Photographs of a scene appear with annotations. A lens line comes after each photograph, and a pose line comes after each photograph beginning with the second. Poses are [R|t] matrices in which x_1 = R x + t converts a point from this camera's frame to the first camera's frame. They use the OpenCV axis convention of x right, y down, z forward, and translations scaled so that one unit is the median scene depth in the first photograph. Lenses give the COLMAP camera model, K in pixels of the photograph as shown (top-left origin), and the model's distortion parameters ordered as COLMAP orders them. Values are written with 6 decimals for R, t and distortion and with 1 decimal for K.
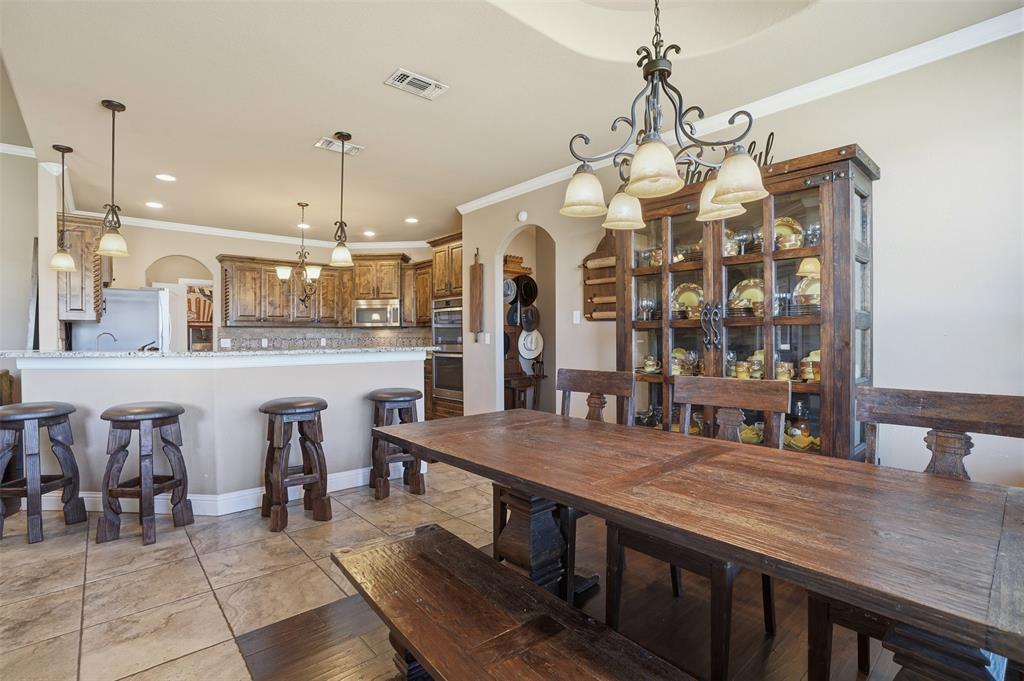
lens RADIAL K [[485.9, 0, 507.0], [0, 485.9, 335.0], [0, 0, 1]] dist [-0.051529, 0.020948]
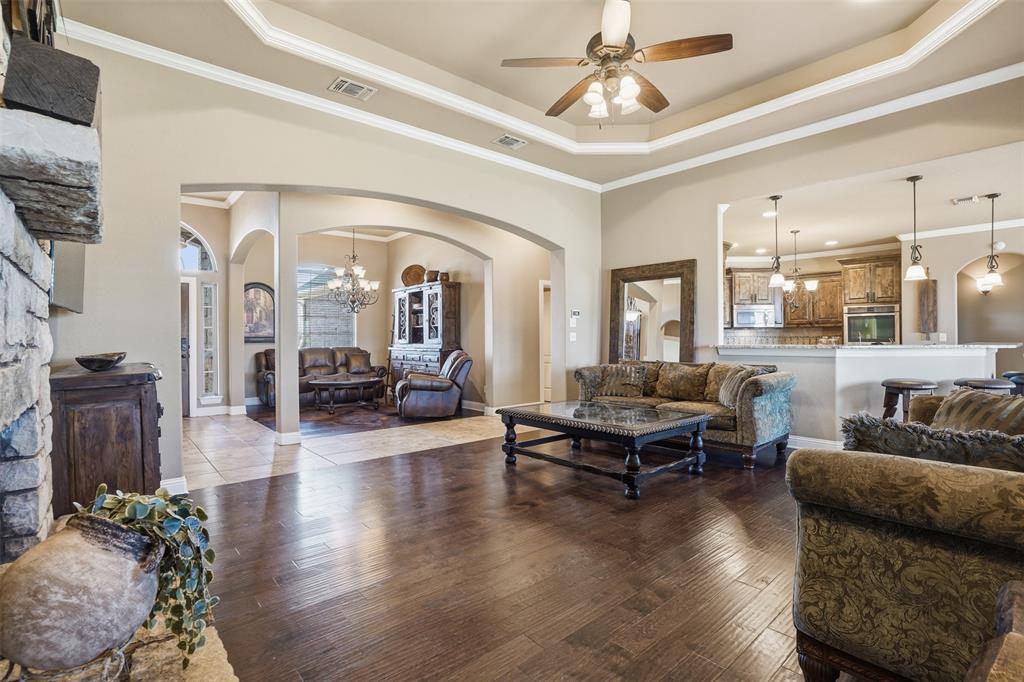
lens RADIAL K [[485.9, 0, 507.0], [0, 485.9, 335.5], [0, 0, 1]] dist [-0.051529, 0.020948]
pose [[0.999979, 0.003045, 0.005692, -0.972751], [-0.003054, 0.999994, 0.001632, 0.004184], [-0.005687, -0.001649, 0.999982, -0.214034]]
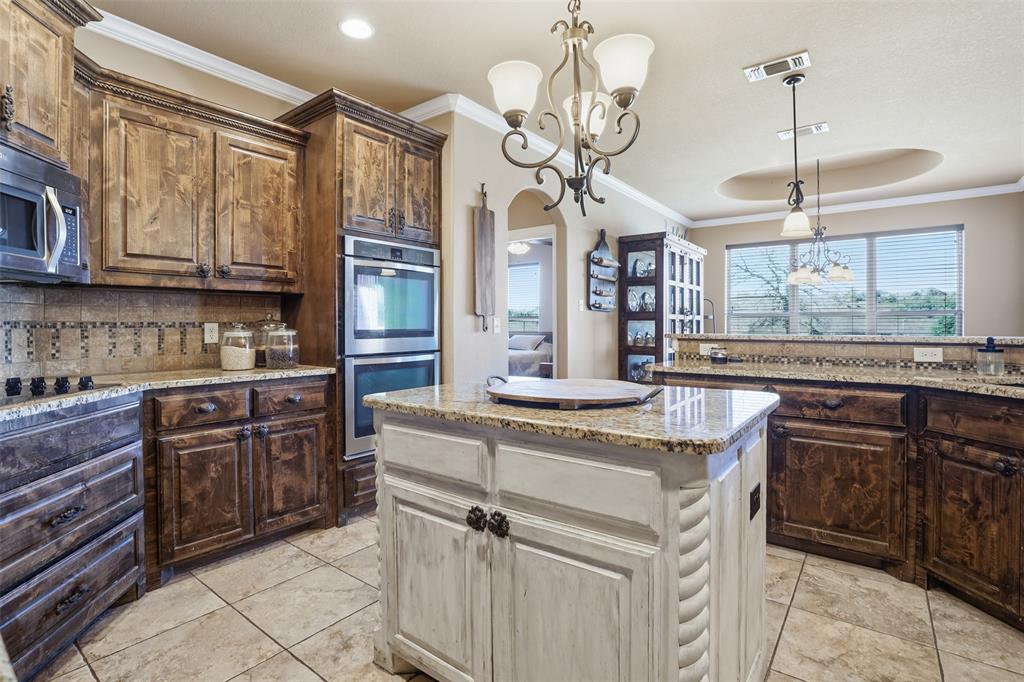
lens RADIAL K [[485.9, 0, 507.0], [0, 485.9, 335.5], [0, 0, 1]] dist [-0.051529, 0.020948]
pose [[-0.205719, -0.015578, 0.978487, -0.563804], [-0.004485, 0.999878, 0.014976, 0.009643], [-0.978601, -0.001307, -0.205764, 0.893184]]
